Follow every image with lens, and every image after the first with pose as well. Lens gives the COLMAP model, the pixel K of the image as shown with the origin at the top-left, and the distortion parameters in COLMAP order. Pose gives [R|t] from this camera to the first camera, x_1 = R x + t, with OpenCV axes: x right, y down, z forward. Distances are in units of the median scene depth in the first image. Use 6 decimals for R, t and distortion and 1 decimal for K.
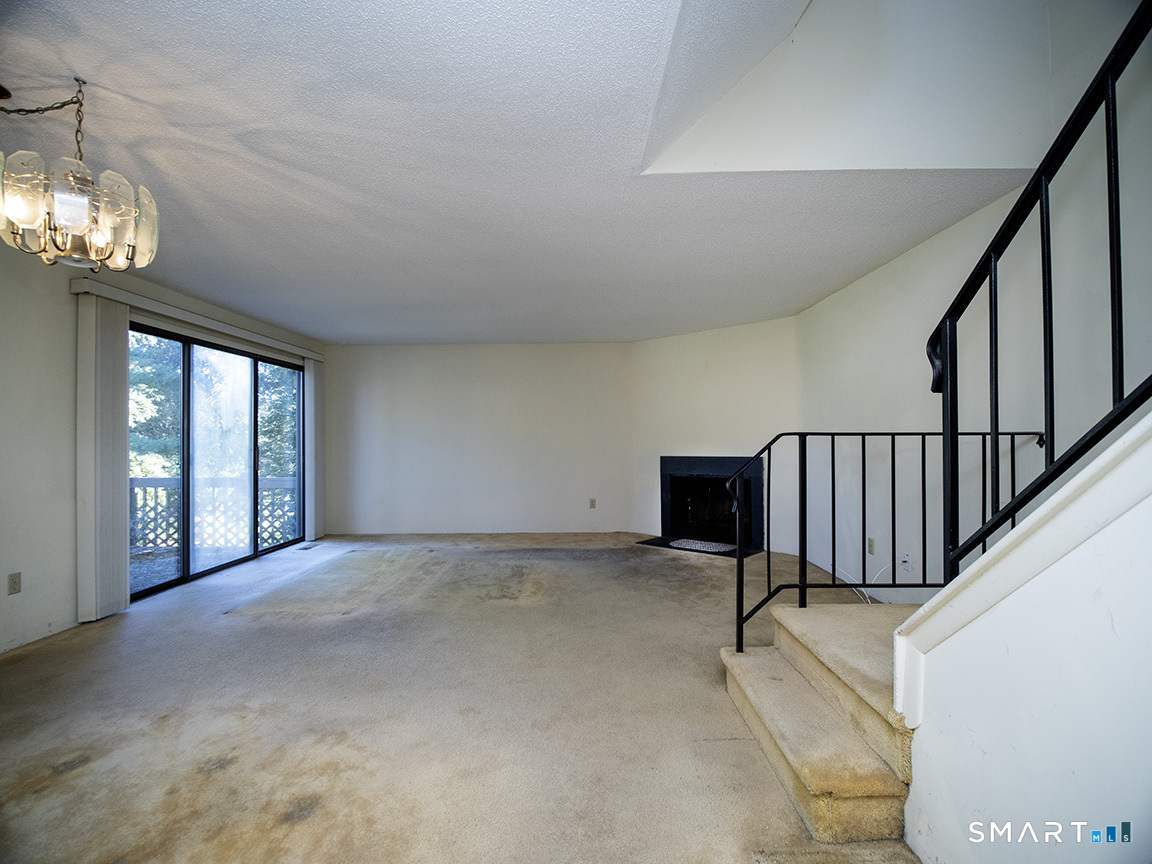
lens RADIAL K [[548.2, 0, 576.0], [0, 548.2, 432.0], [0, 0, 1]] dist [-0.008468, -0.002268]
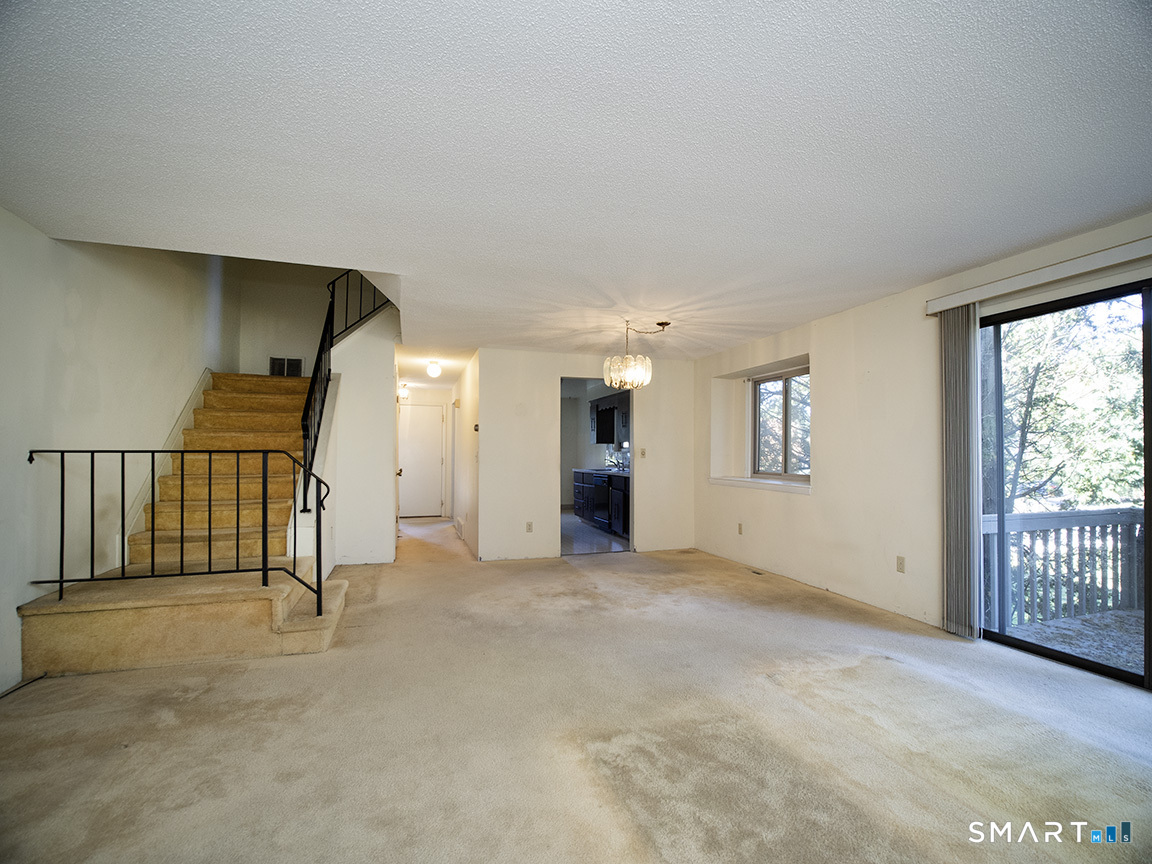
lens RADIAL K [[548.2, 0, 576.0], [0, 548.2, 432.0], [0, 0, 1]] dist [-0.008468, -0.002268]
pose [[-0.949681, -0.007705, -0.313125, 0.128247], [0.010640, 0.998327, -0.056836, 0.038394], [0.313039, -0.057308, -0.948010, 2.552181]]
